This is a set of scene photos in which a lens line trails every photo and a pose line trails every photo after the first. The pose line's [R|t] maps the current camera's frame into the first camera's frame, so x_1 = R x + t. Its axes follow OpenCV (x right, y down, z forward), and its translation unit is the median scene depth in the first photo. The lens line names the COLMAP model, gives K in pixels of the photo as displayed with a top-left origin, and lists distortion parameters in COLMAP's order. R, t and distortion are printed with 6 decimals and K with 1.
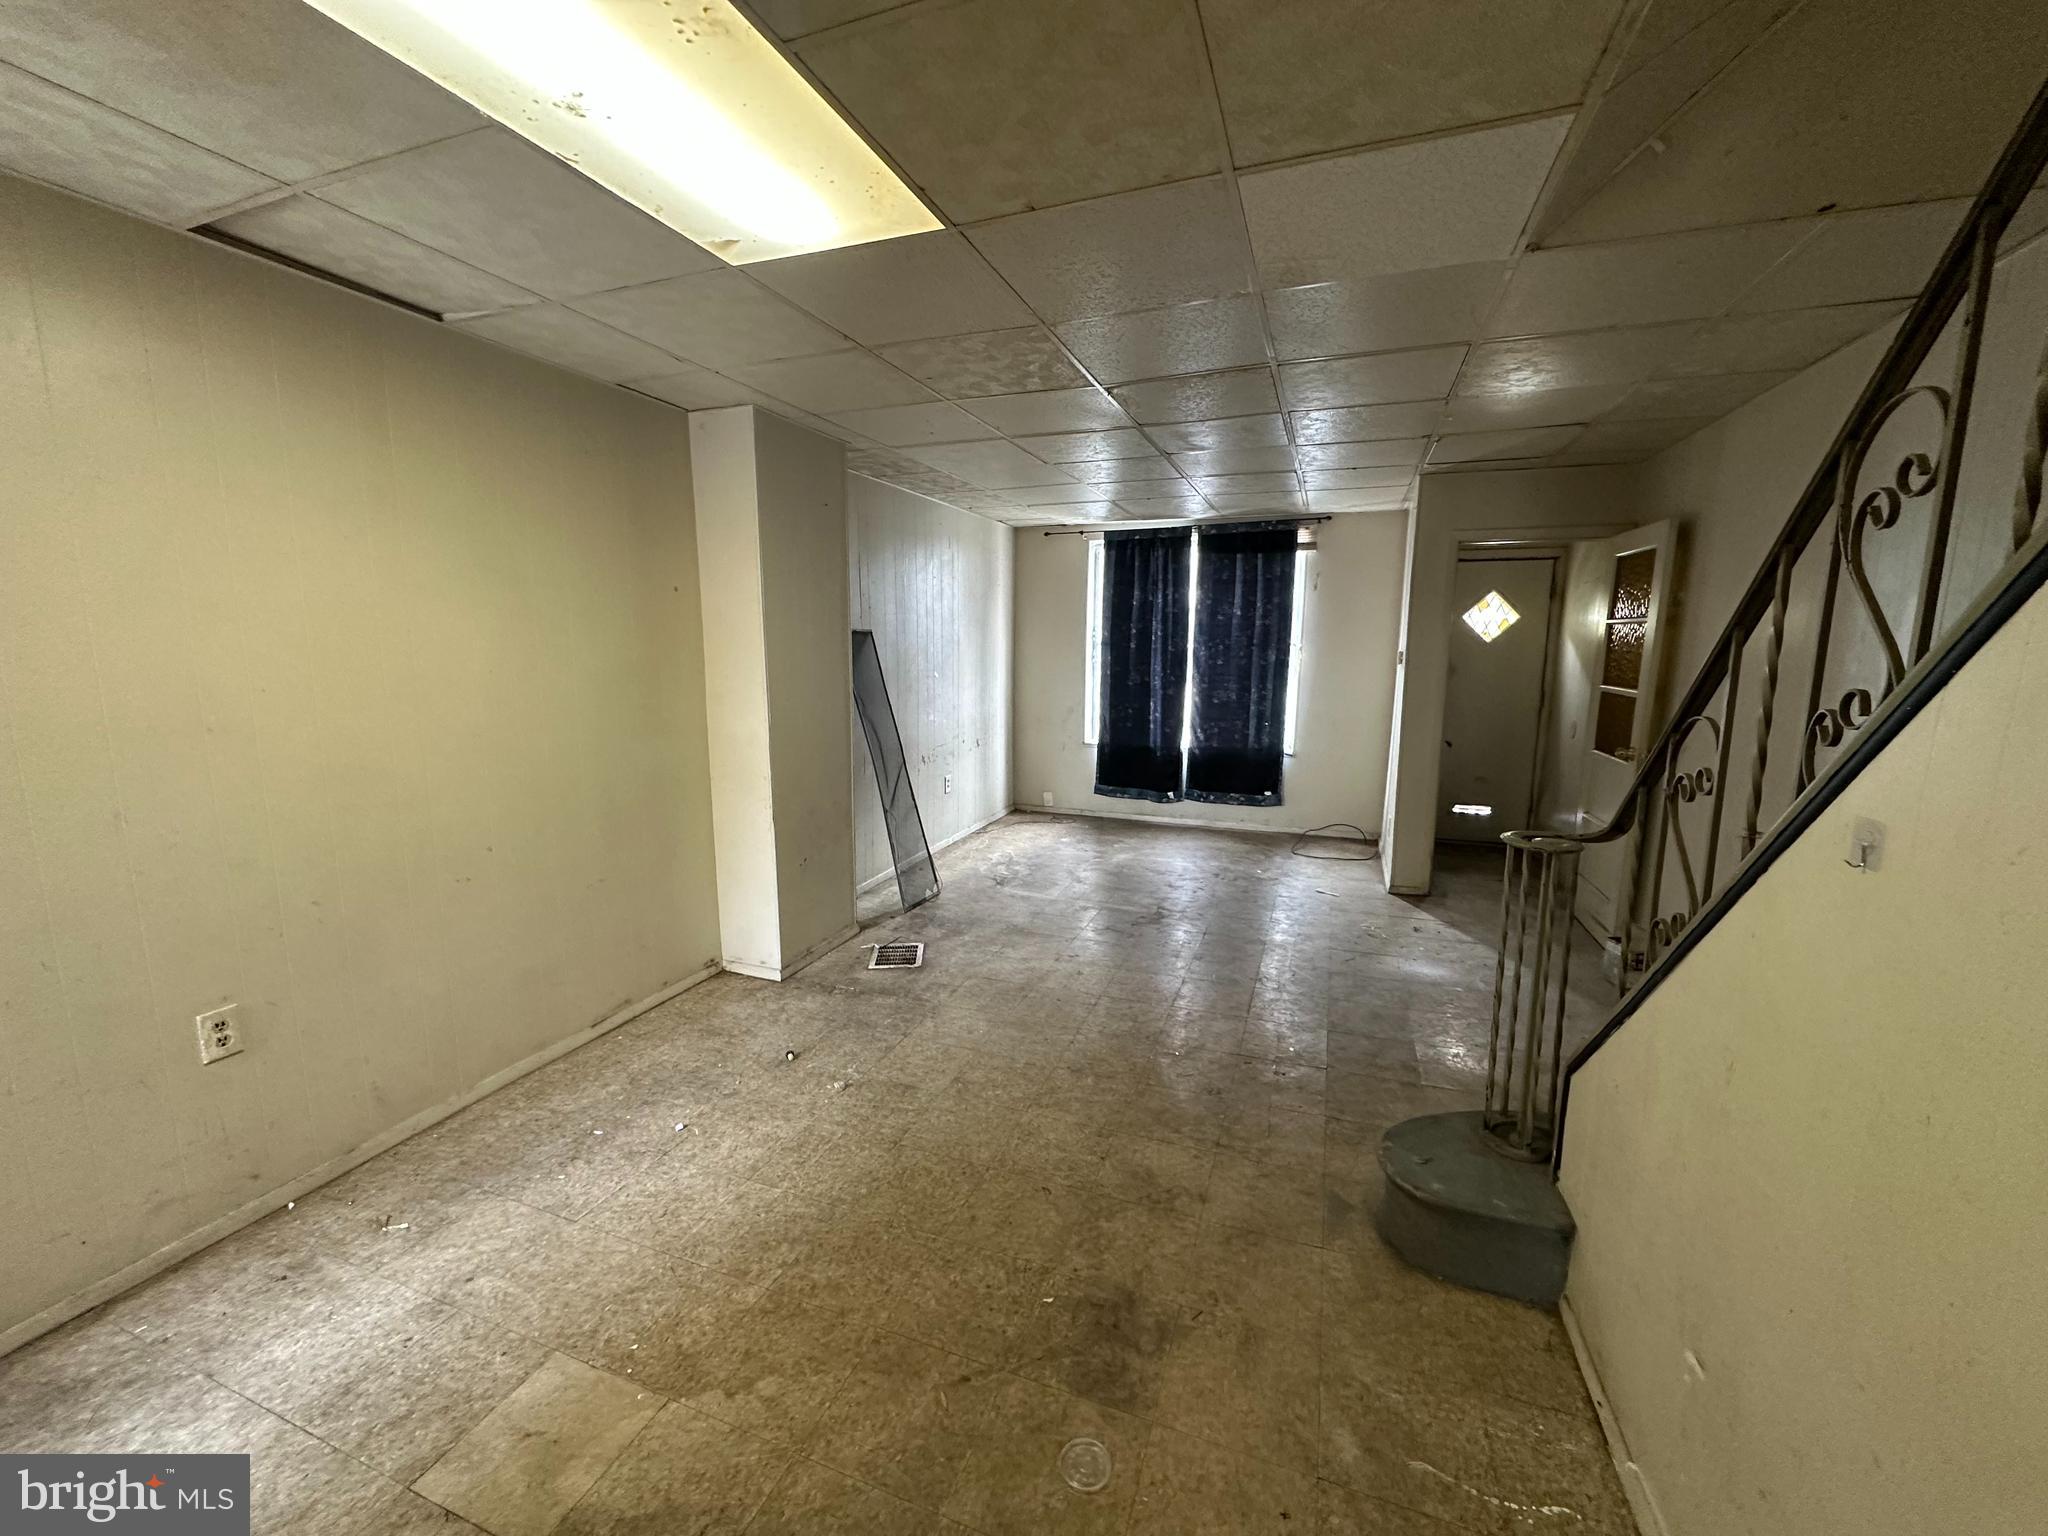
lens RADIAL K [[813.5, 0, 1024.0], [0, 813.5, 768.0], [0, 0, 1]] dist [-0.004842, 0.001106]
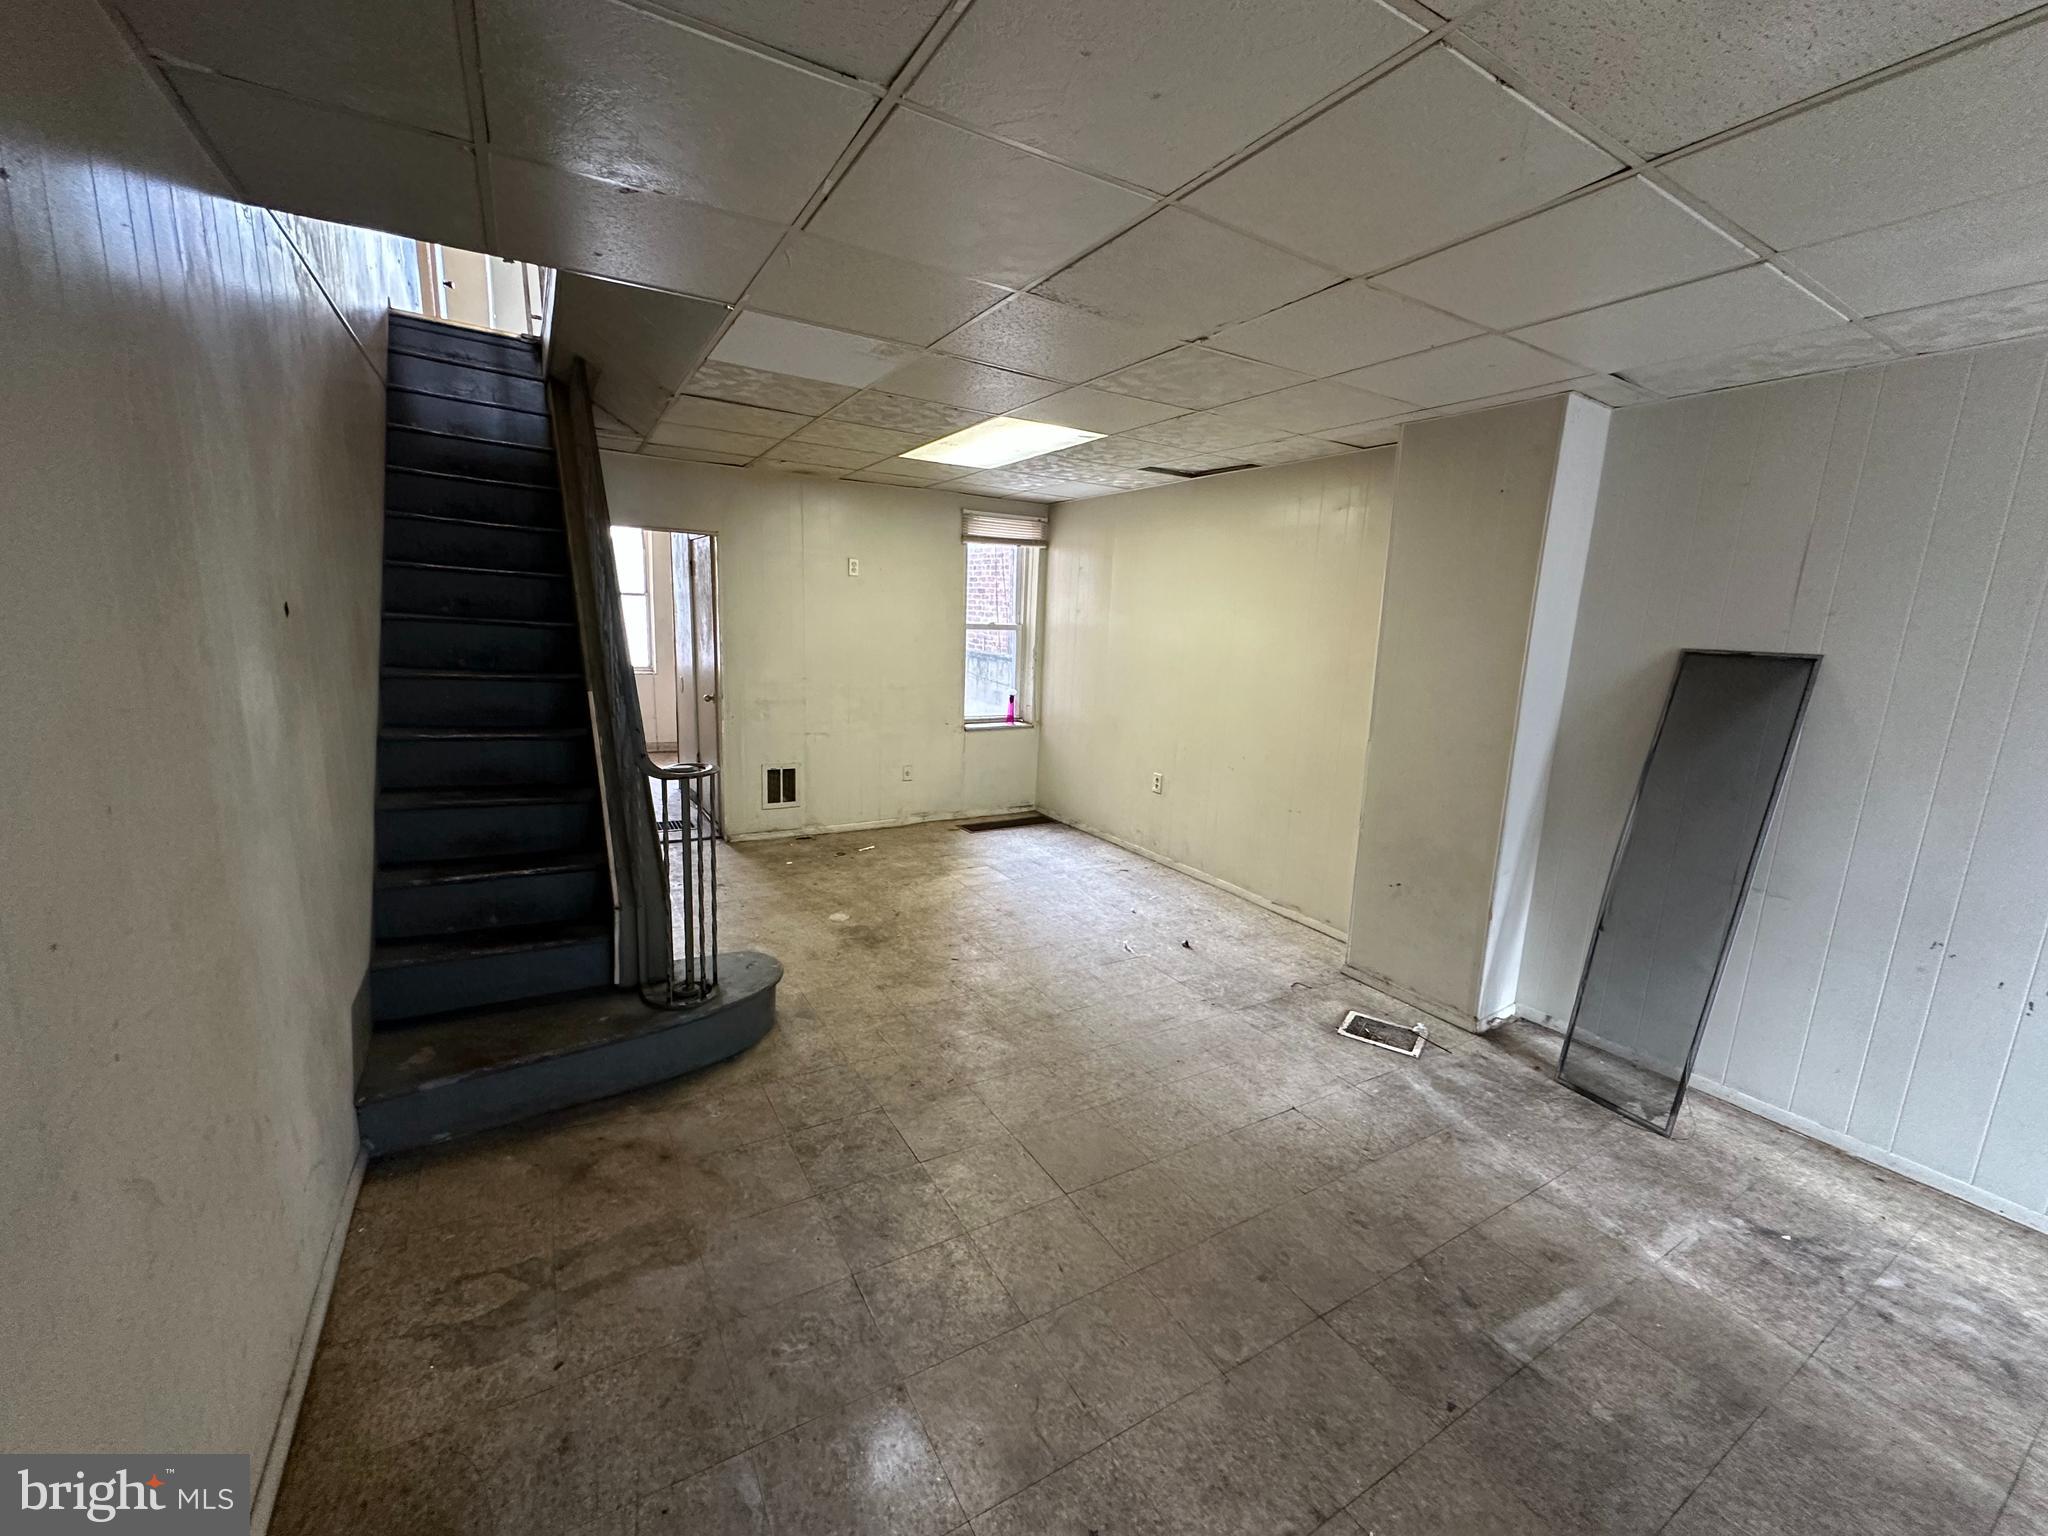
lens RADIAL K [[813.5, 0, 1024.0], [0, 813.5, 768.0], [0, 0, 1]] dist [-0.004842, 0.001106]
pose [[-0.623036, 0.113278, -0.773948, 0.630723], [-0.167444, 0.947206, 0.273430, -0.175933], [0.764061, 0.299949, -0.571175, 1.033019]]
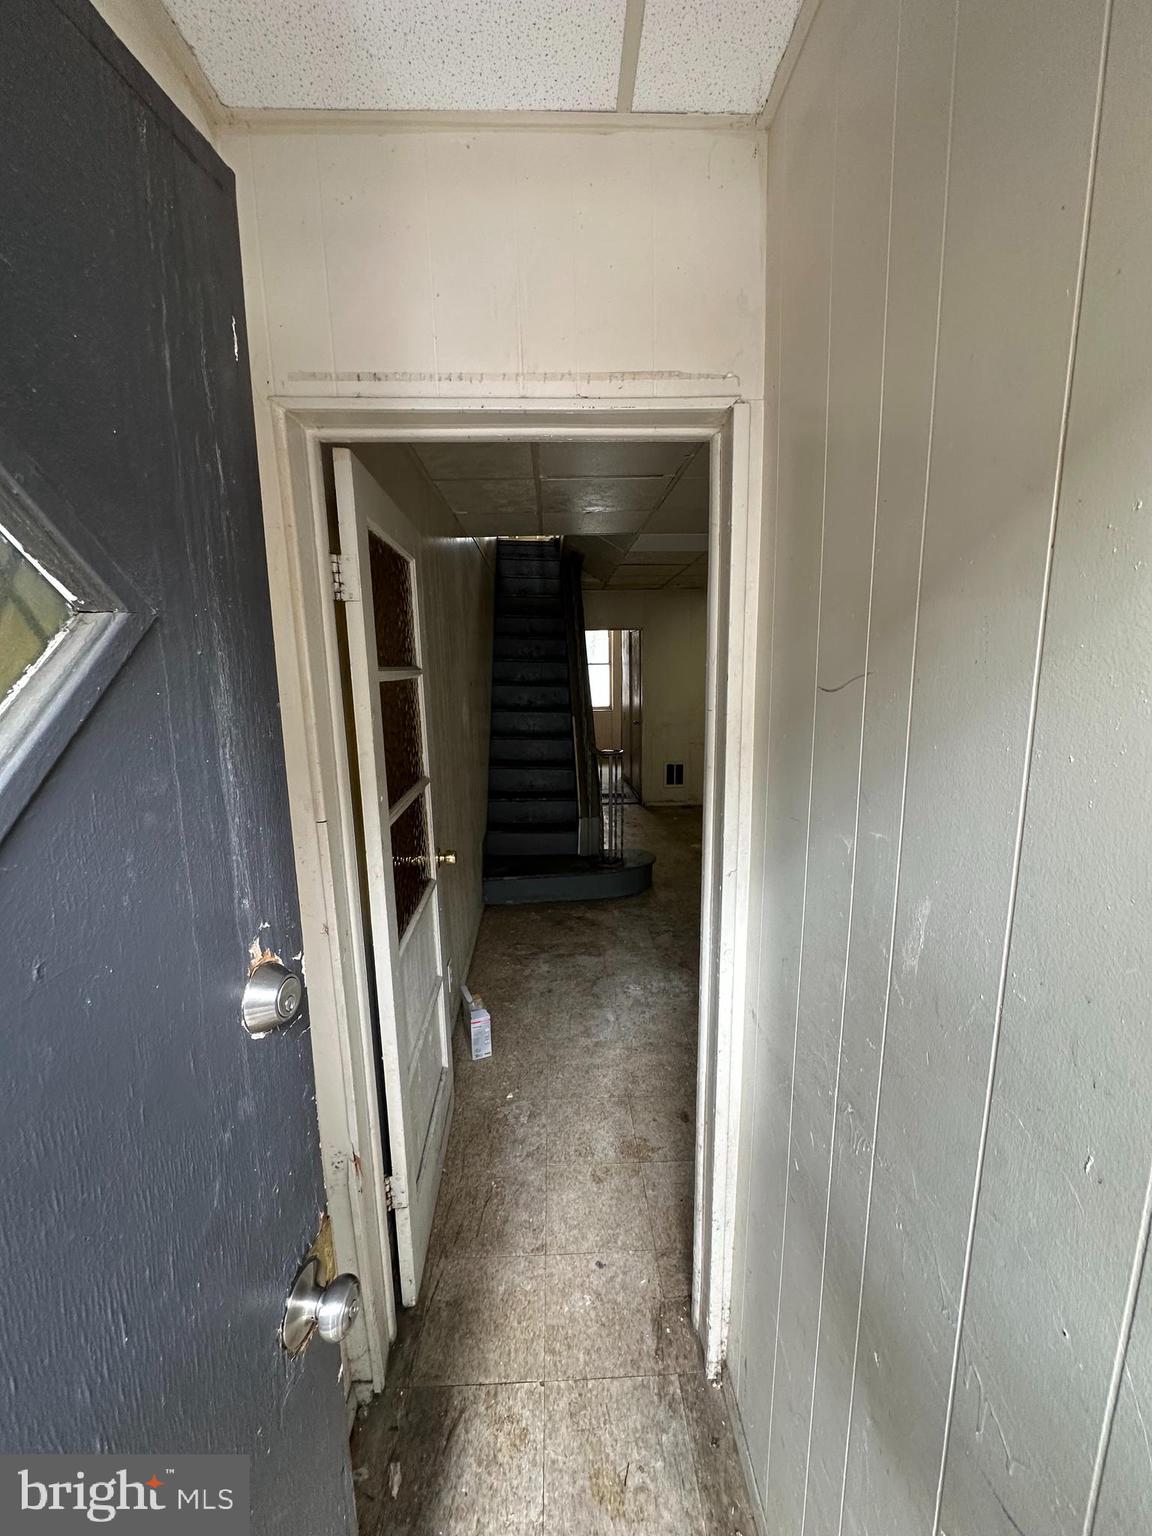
lens RADIAL K [[610.1, 0, 576.0], [0, 610.1, 768.0], [0, 0, 1]] dist [-0.004842, 0.001106]
pose [[-0.919650, 0.074459, -0.385616, 0.741655], [-0.051345, 0.950642, 0.306012, -0.231457], [0.389368, 0.301224, -0.870435, 1.318829]]
